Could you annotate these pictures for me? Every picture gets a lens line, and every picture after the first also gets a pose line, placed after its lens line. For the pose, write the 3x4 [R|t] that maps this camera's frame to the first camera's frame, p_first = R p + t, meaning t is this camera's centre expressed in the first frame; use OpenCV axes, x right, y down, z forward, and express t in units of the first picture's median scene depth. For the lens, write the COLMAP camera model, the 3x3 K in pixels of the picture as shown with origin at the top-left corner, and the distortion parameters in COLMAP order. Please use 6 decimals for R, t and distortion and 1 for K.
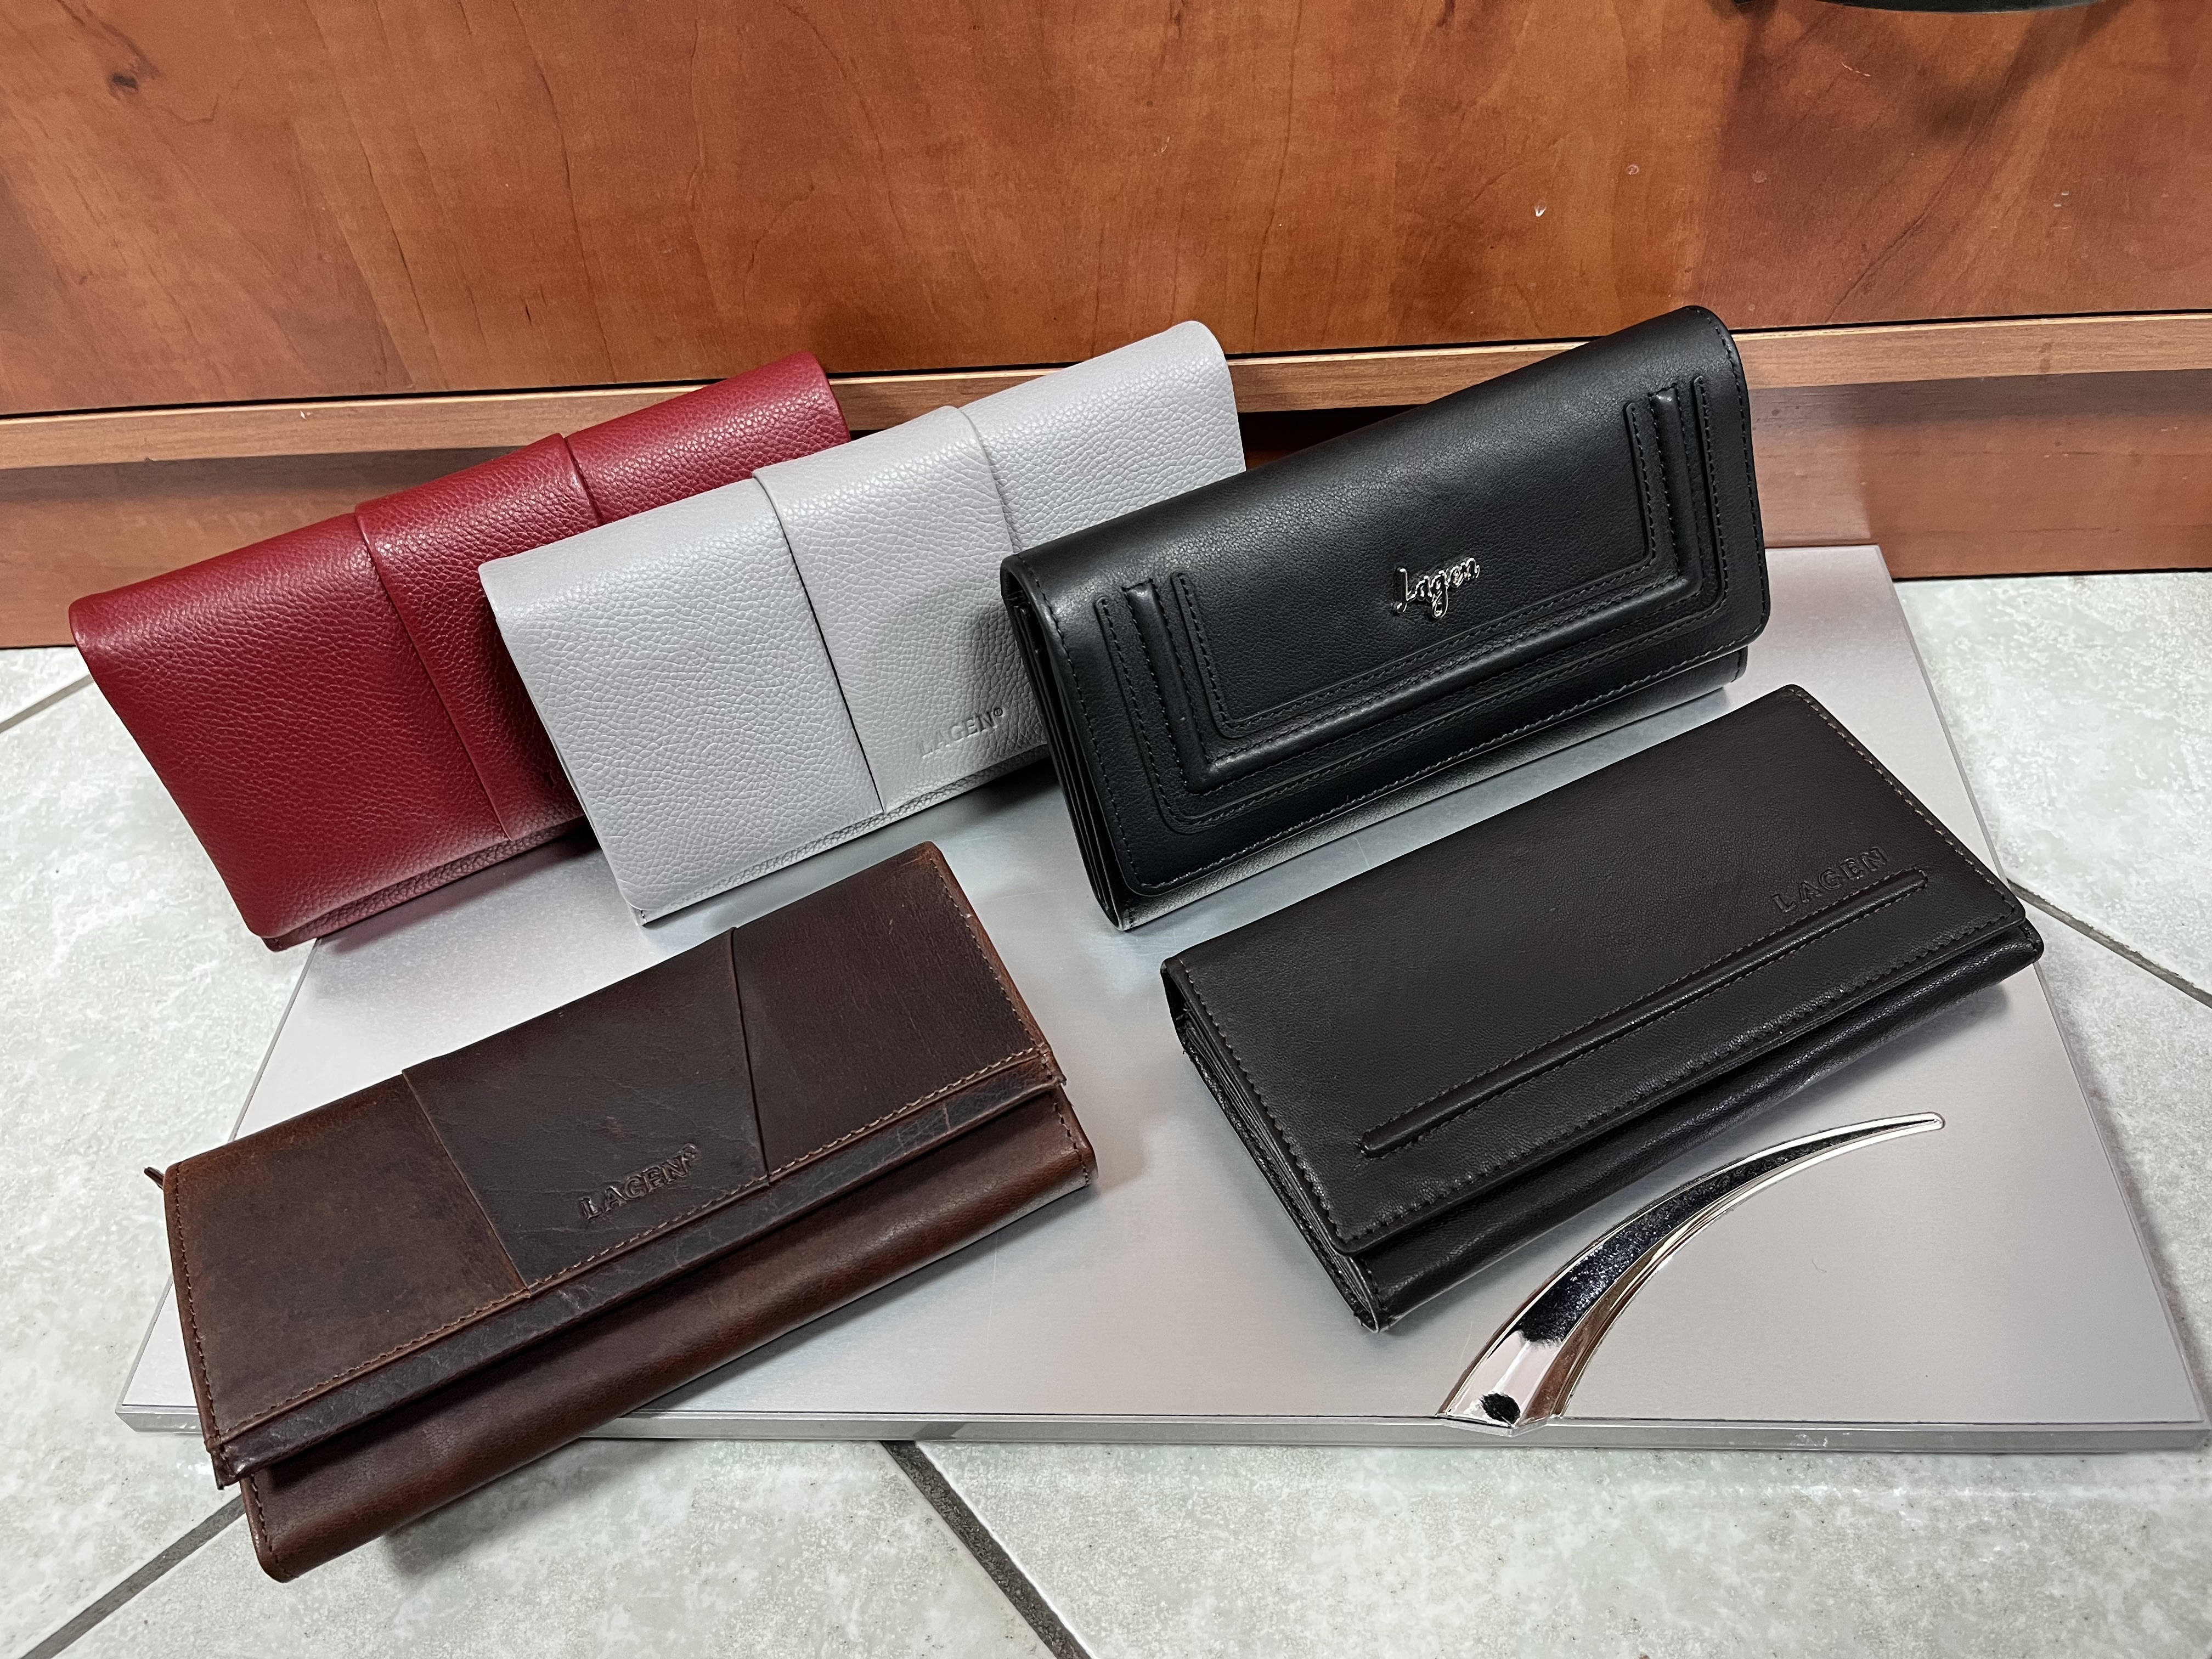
lens RADIAL K [[1703.4, 0, 1113.3], [0, 1703.4, 820.9], [0, 0, 1]] dist [0.067835, -0.111390]
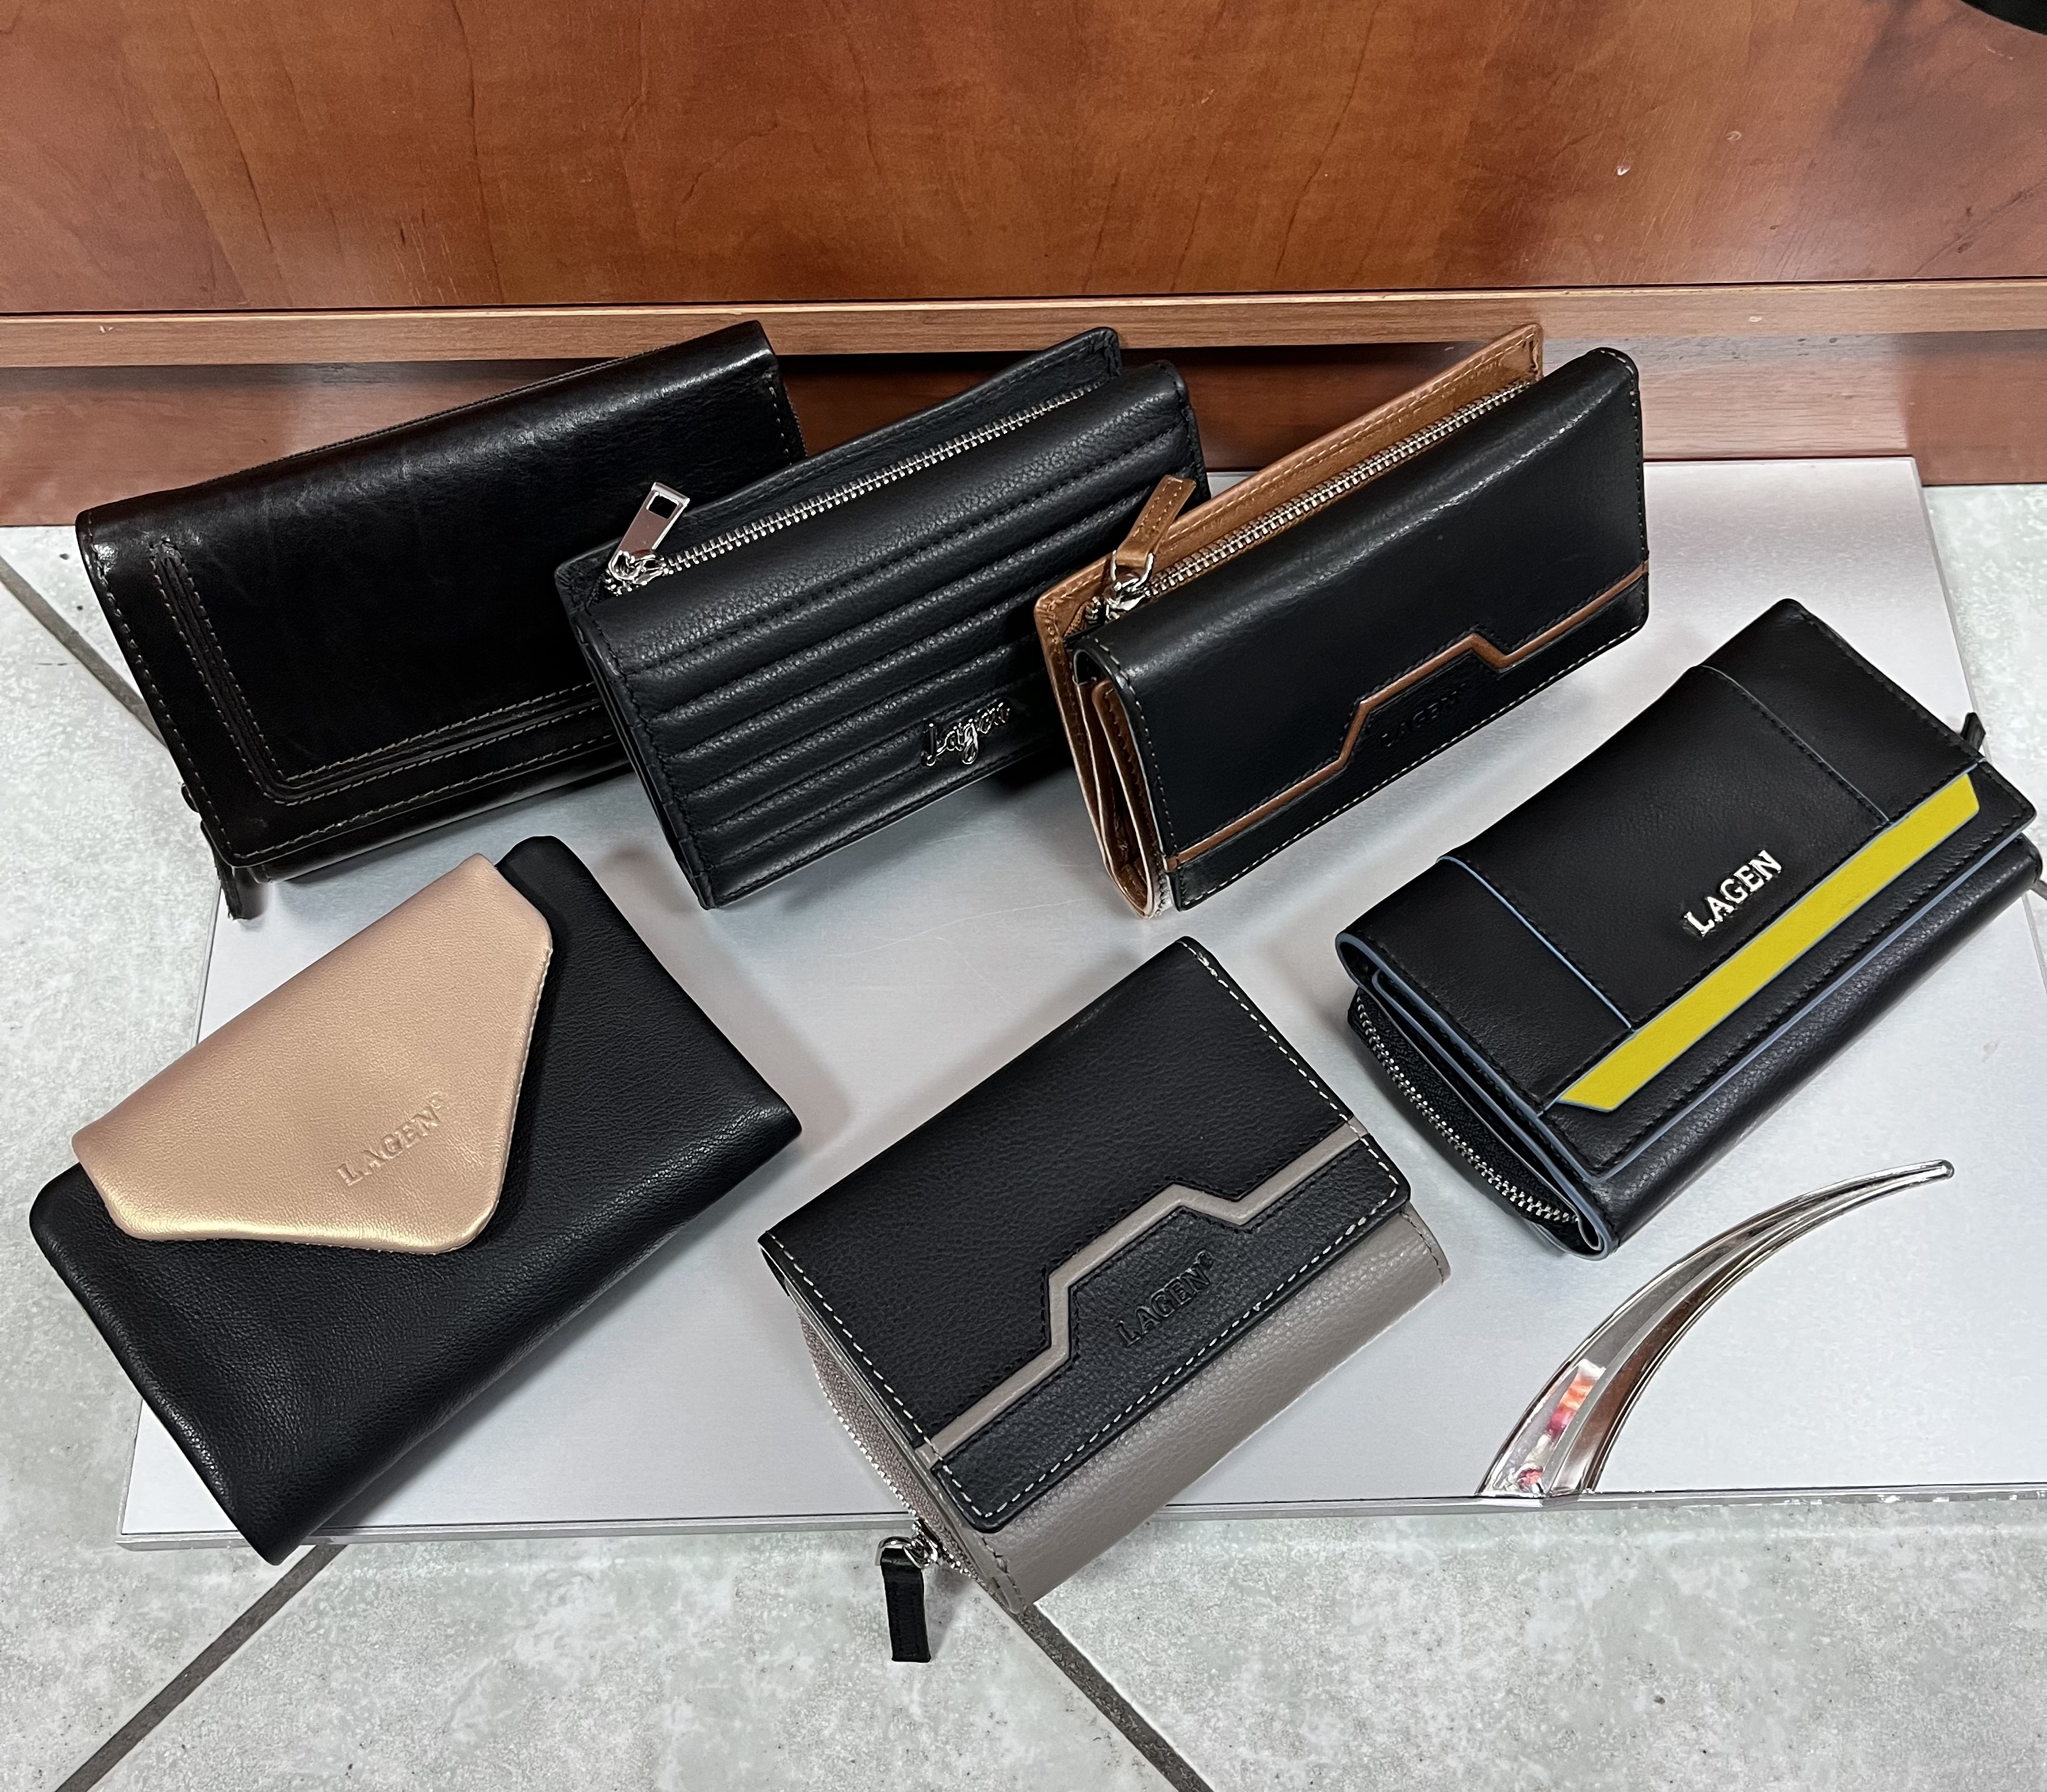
lens RADIAL K [[2107.6, 0, 1021.5], [0, 2107.6, 845.0], [0, 0, 1]] dist [0.013020, 0.000000]
pose [[0.993539, -0.023251, 0.111081, -0.188533], [-0.006091, 0.966452, 0.256774, -0.311602], [-0.113325, -0.255792, 0.960067, -0.081487]]
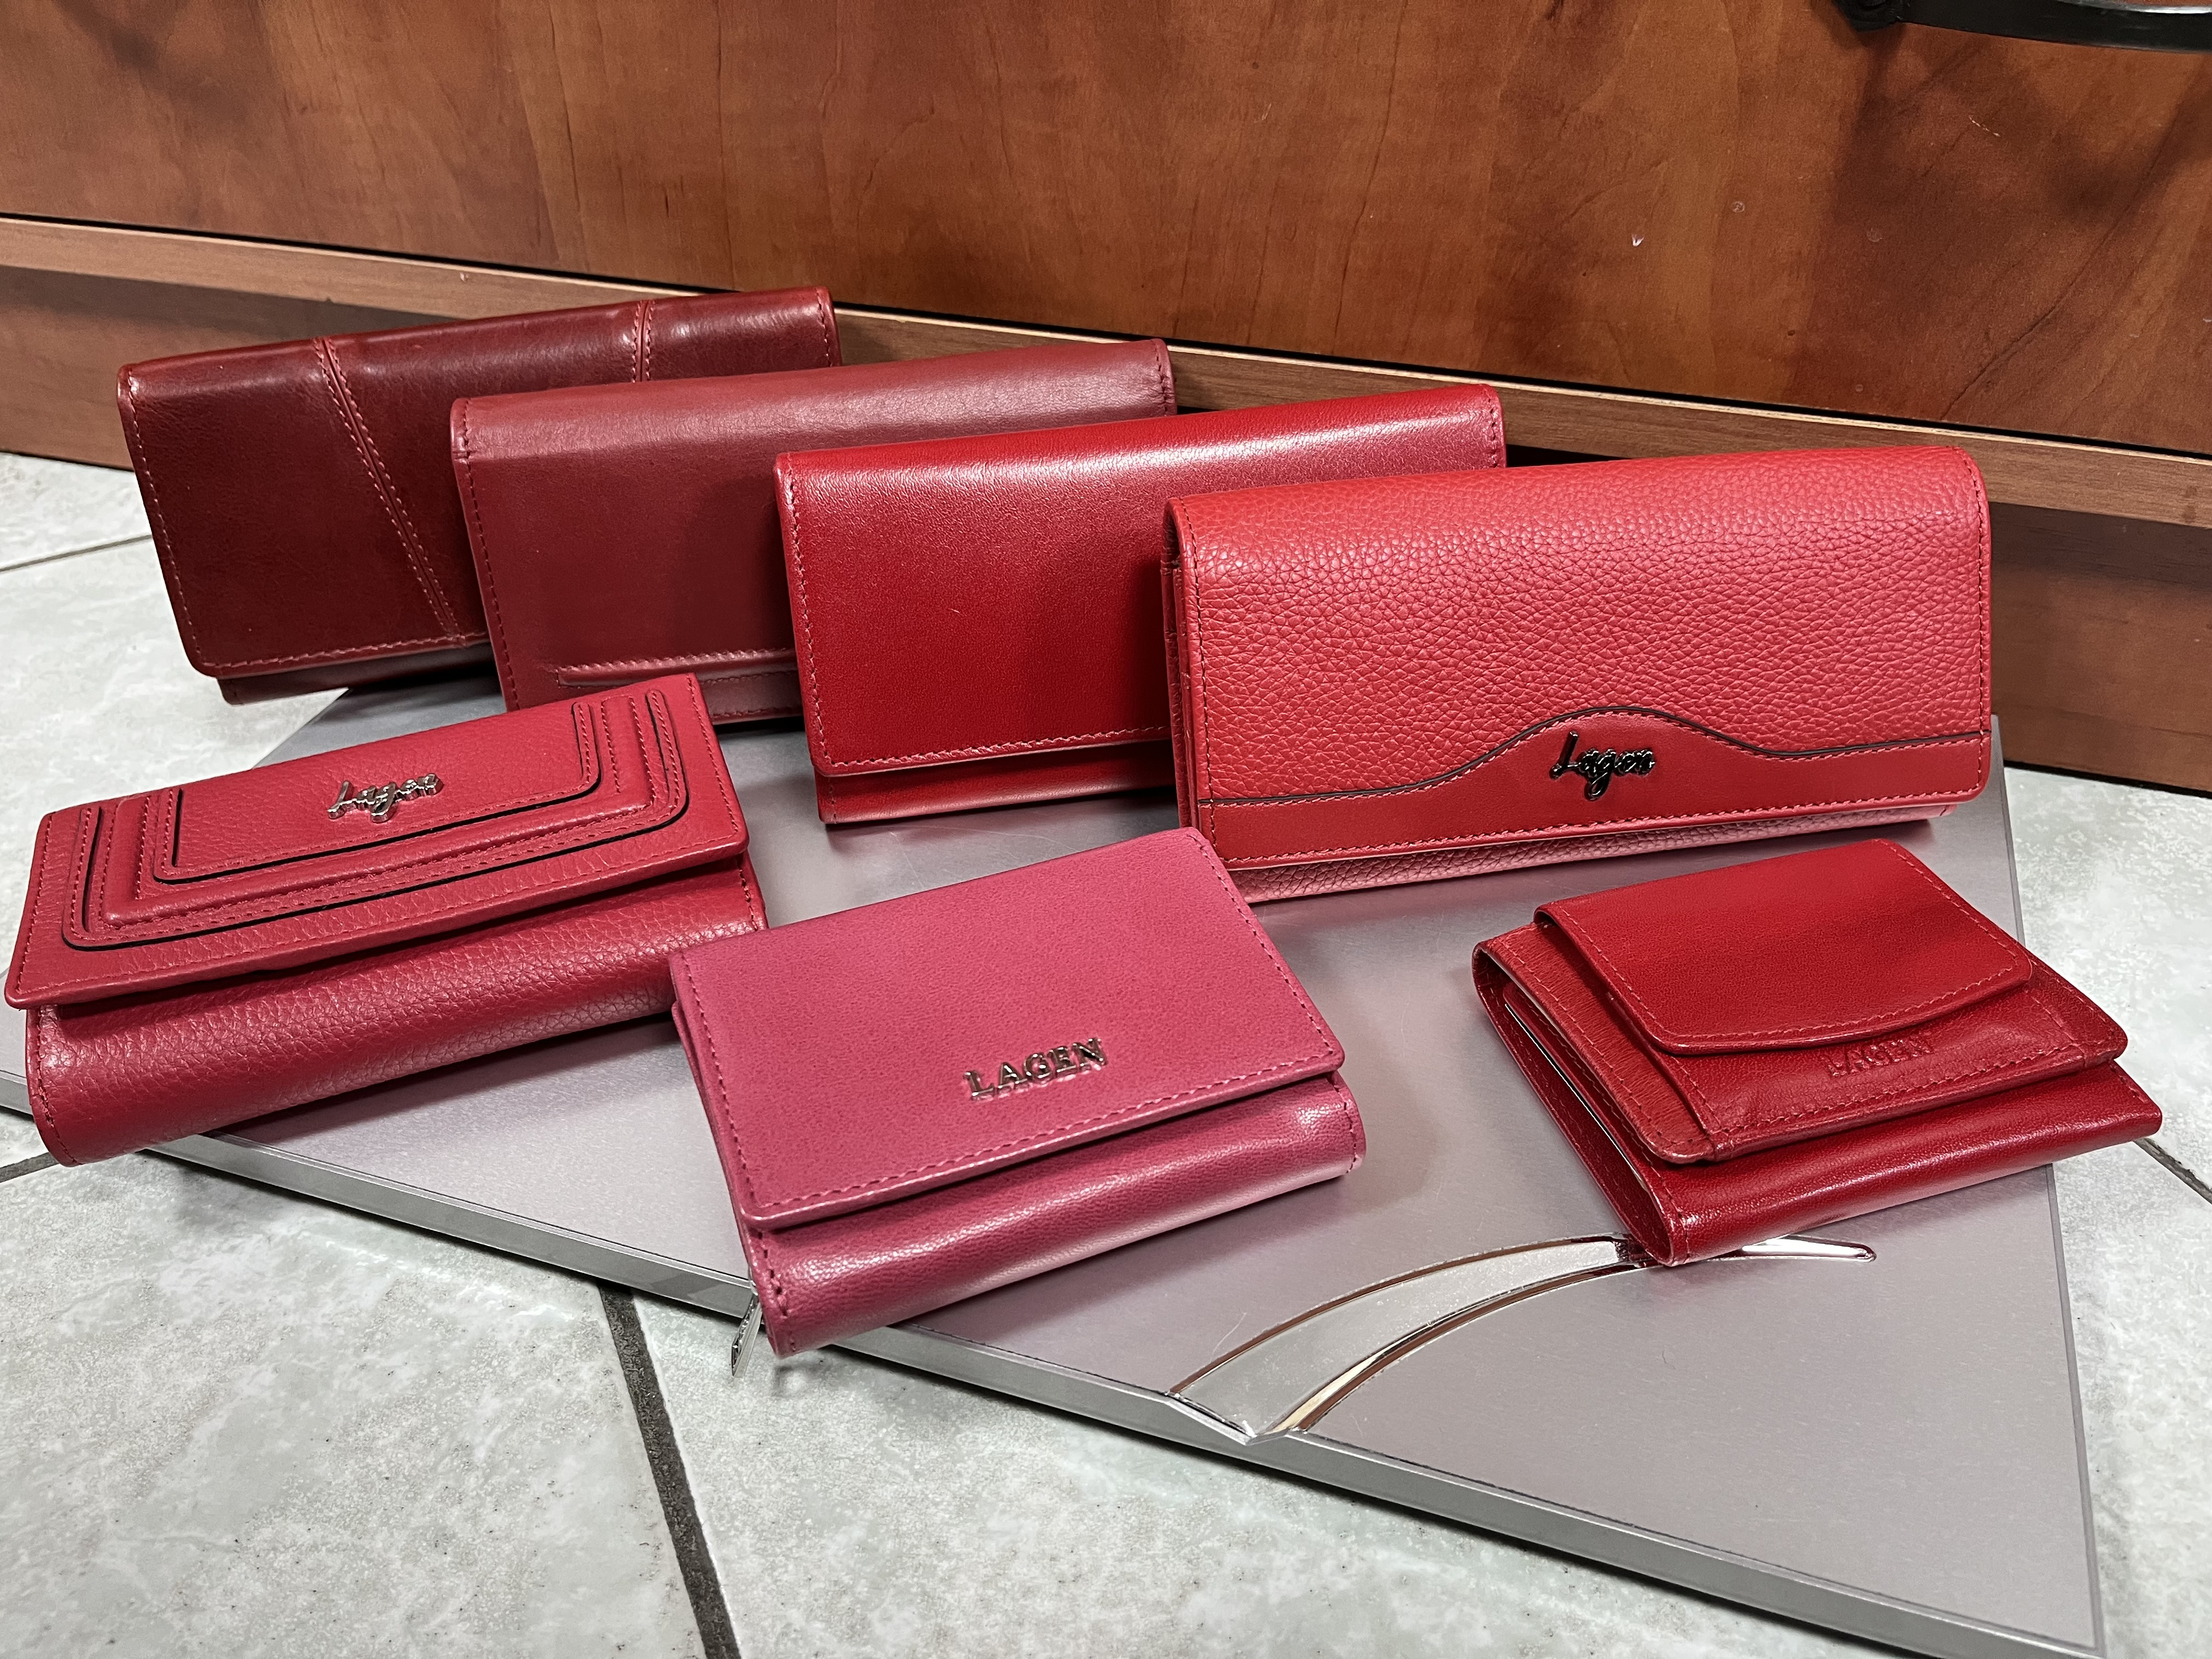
lens RADIAL K [[1703.4, 0, 1122.2], [0, 1703.4, 821.3], [0, 0, 1]] dist [0.067835, -0.111390]
pose [[0.960219, 0.219168, -0.173044, 0.219107], [-0.246036, 0.957103, -0.153038, 0.181604], [0.132080, 0.189525, 0.972952, 0.093243]]
